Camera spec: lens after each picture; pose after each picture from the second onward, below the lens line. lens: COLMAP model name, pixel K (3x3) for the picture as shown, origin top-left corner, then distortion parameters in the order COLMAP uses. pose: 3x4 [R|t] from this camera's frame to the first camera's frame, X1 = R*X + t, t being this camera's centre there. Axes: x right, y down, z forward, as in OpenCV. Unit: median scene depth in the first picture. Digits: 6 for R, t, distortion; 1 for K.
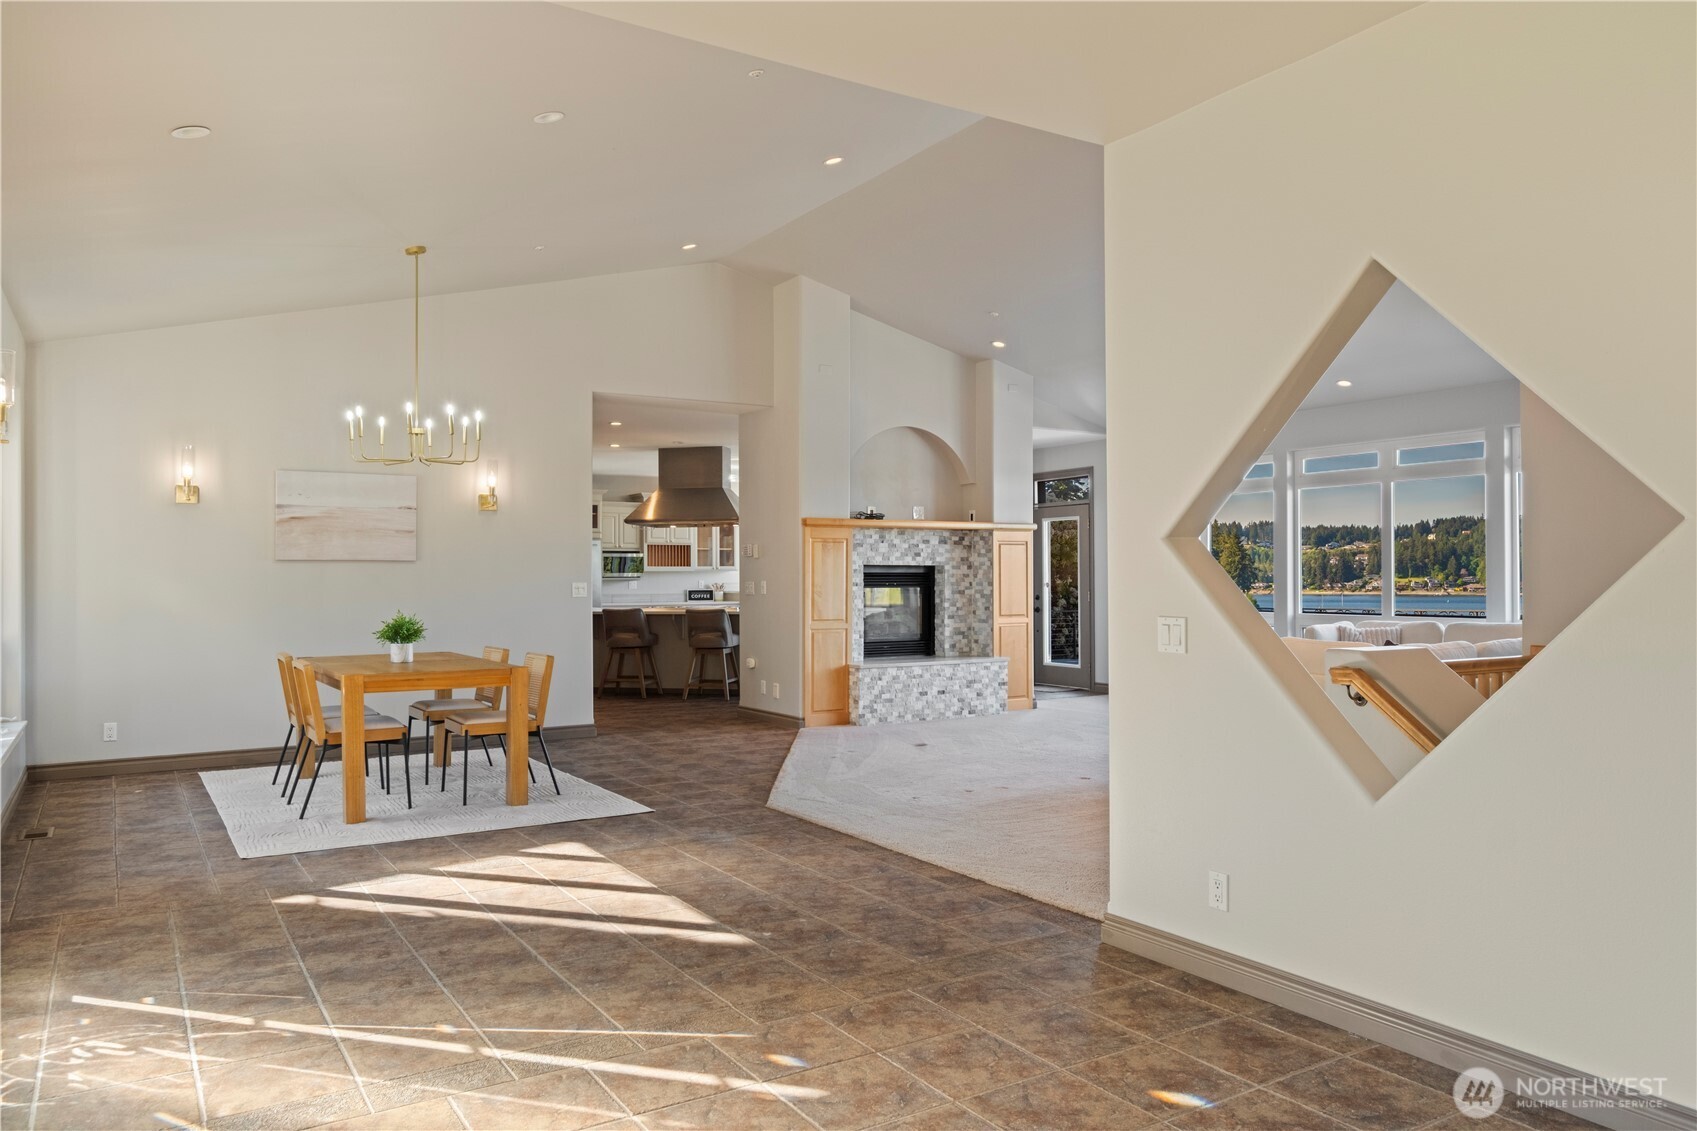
lens RADIAL K [[1176.6, 0, 844.0], [0, 1176.6, 563.5], [0, 0, 1]] dist [0.005116, 0.001534]
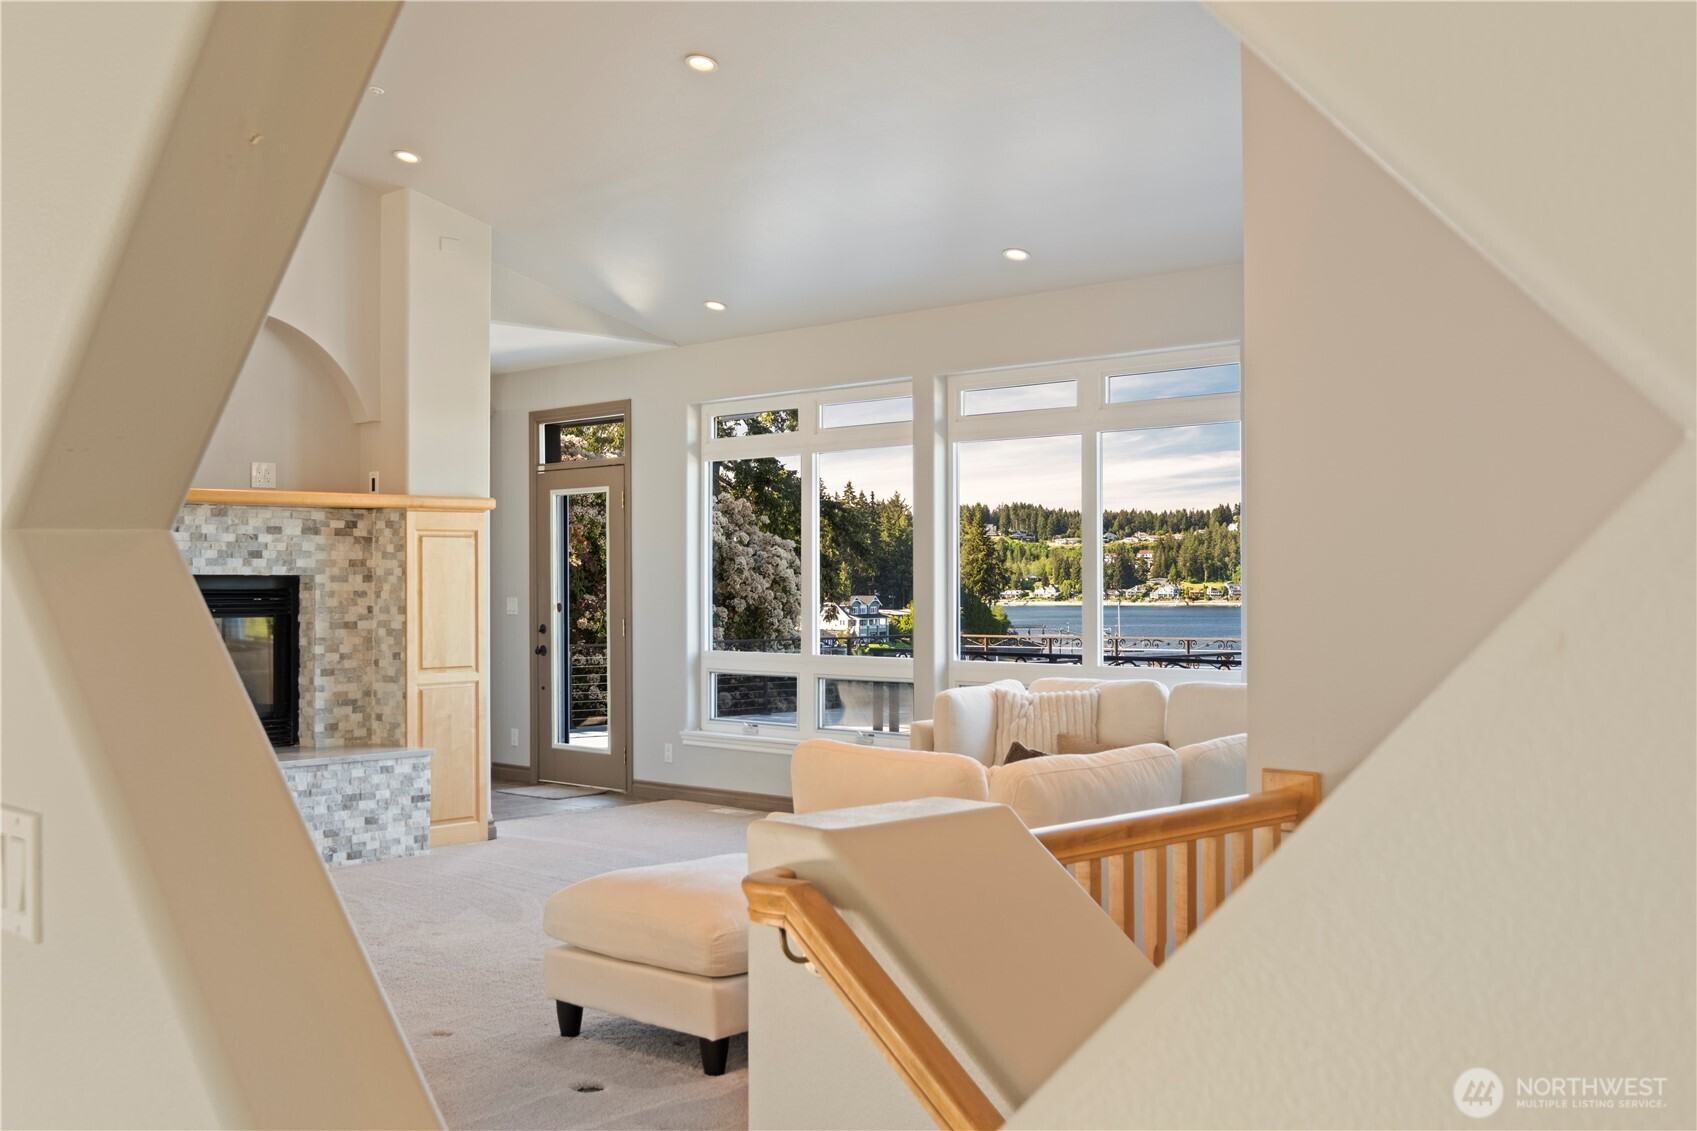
lens RADIAL K [[1733.0, 0, 848.5], [0, 1733.0, 566.4], [0, 0, 1]] dist [-0.031981, 0.000000]
pose [[0.970636, 0.003321, 0.240529, 0.130219], [-0.004131, 0.999987, 0.002863, -0.005388], [-0.240517, -0.003773, 0.970638, 0.190381]]
